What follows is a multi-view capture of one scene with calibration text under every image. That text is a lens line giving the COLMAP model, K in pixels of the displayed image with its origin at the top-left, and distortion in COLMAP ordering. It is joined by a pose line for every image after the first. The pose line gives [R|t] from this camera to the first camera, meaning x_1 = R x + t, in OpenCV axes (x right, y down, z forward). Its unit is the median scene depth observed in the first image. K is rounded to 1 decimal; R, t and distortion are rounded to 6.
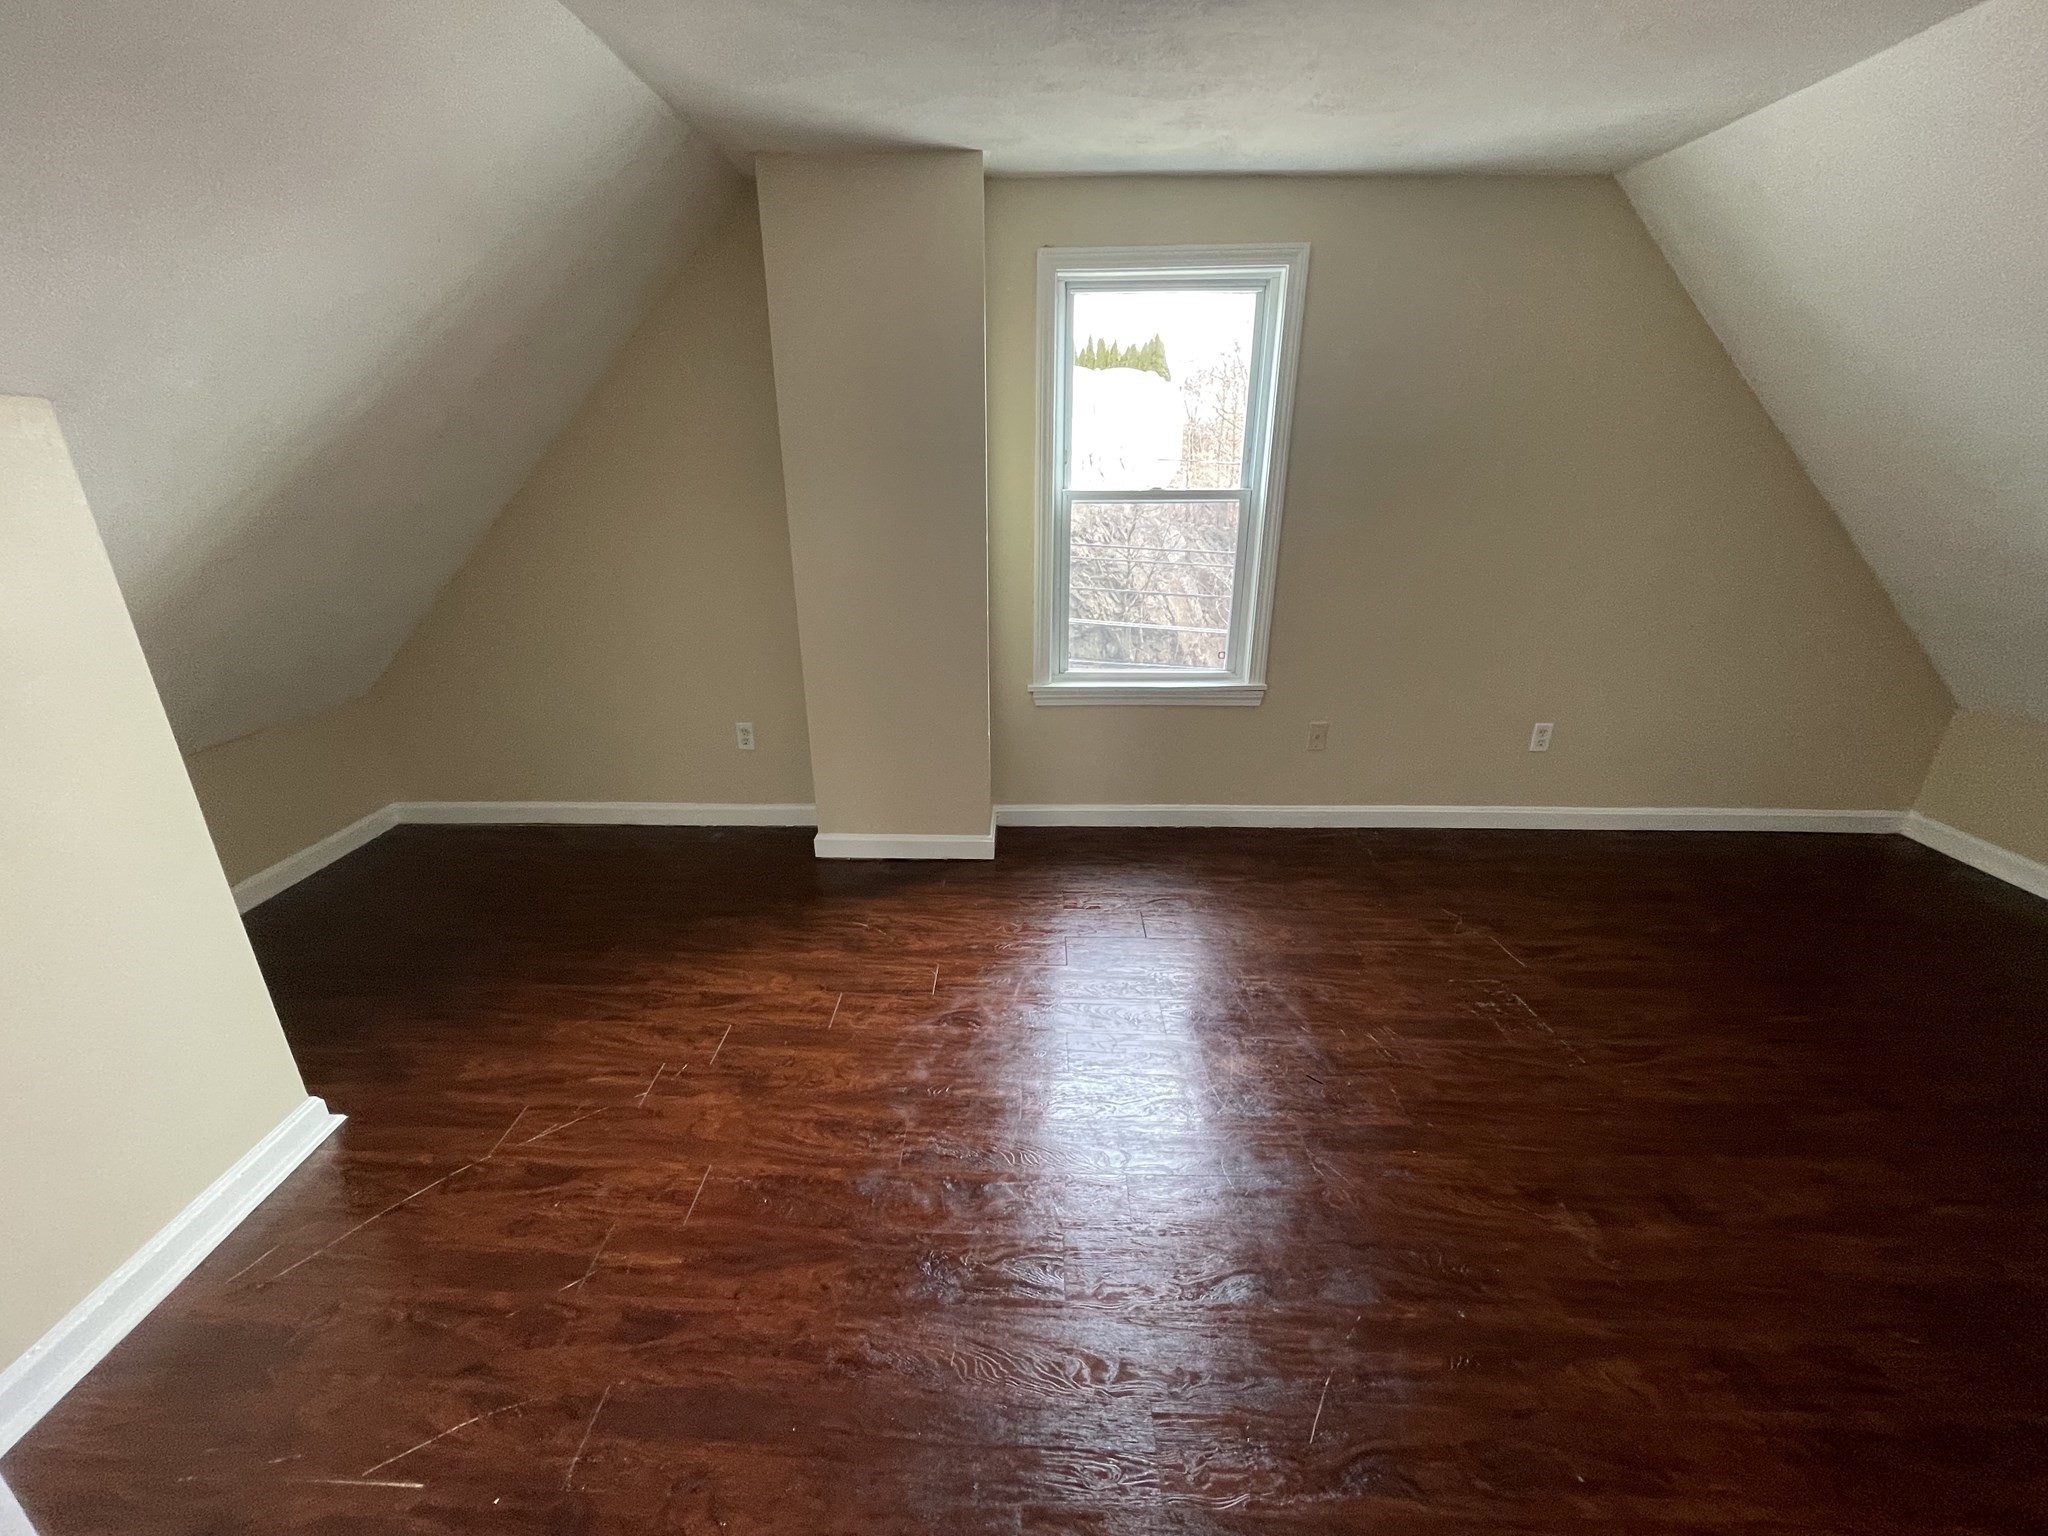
lens RADIAL K [[833.3, 0, 1024.0], [0, 833.3, 768.0], [0, 0, 1]] dist [-0.016843, 0.000148]
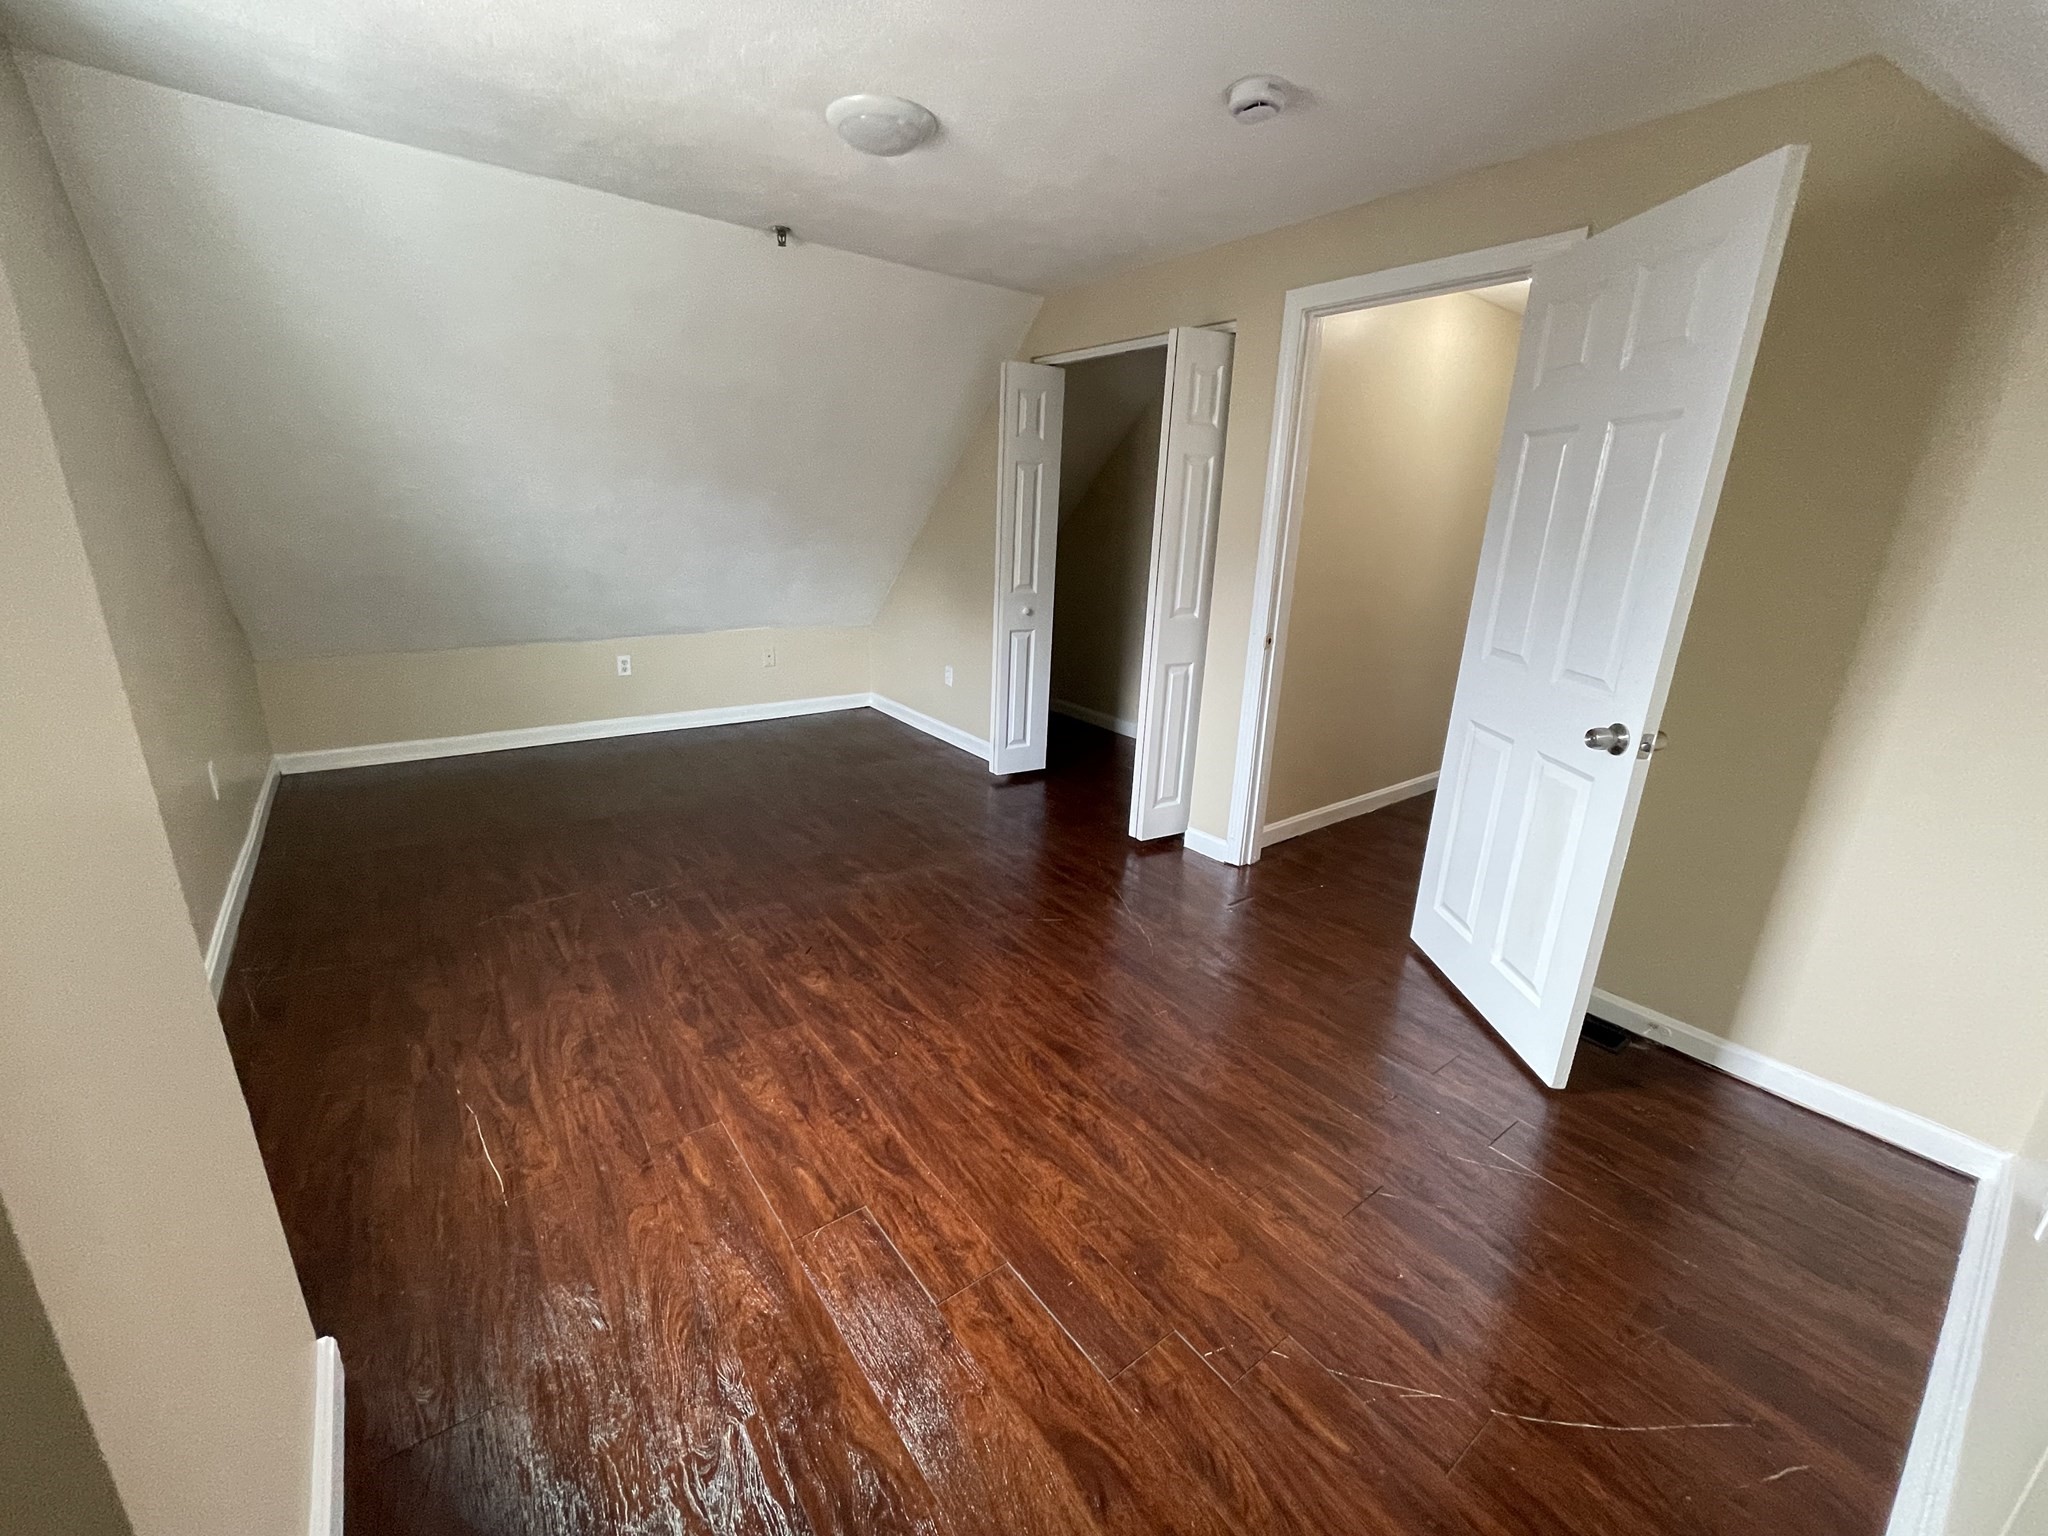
lens RADIAL K [[833.3, 0, 1024.0], [0, 833.3, 768.0], [0, 0, 1]] dist [-0.016843, 0.000148]
pose [[-0.628653, -0.245926, 0.737777, -0.710758], [0.238898, 0.841744, 0.484144, -0.382915], [-0.740083, 0.480612, -0.470414, 1.240982]]
